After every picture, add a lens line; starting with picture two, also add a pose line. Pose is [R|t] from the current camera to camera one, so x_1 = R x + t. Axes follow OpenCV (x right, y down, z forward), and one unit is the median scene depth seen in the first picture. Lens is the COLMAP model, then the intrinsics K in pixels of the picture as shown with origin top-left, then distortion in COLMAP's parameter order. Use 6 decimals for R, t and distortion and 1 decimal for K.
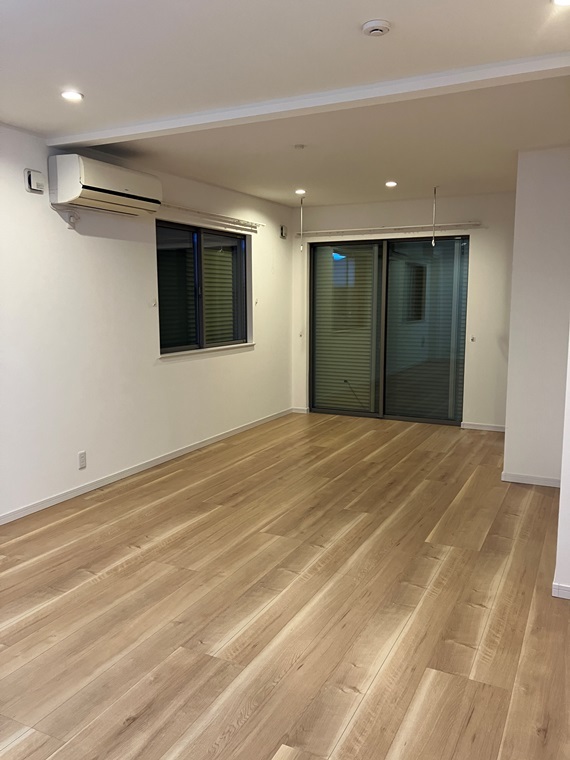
lens RADIAL K [[629.9, 0, 284.4], [0, 629.9, 381.3], [0, 0, 1]] dist [0.002548, -0.038101]
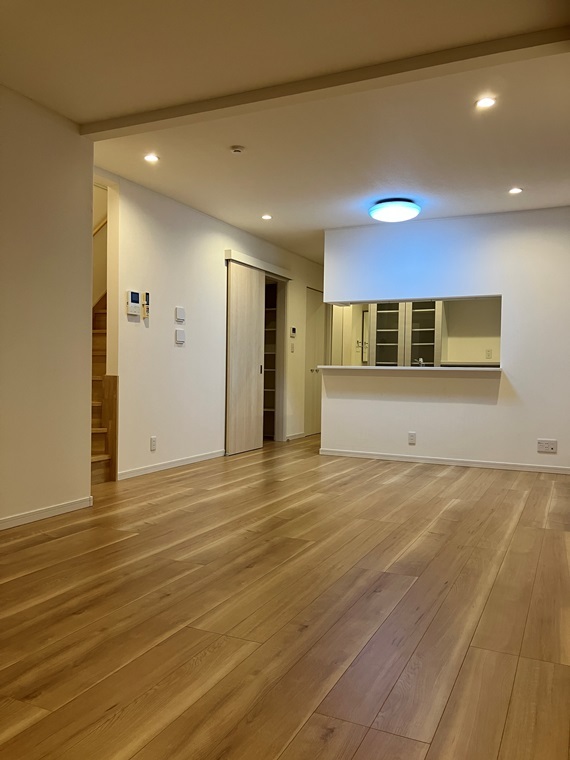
lens RADIAL K [[629.9, 0, 284.4], [0, 629.9, 380.5], [0, 0, 1]] dist [0.002548, -0.038101]
pose [[-0.999741, -0.009879, -0.020500, 0.021059], [-0.012760, 0.989269, 0.145550, -0.099243], [0.018842, 0.145774, -0.989139, 1.614165]]
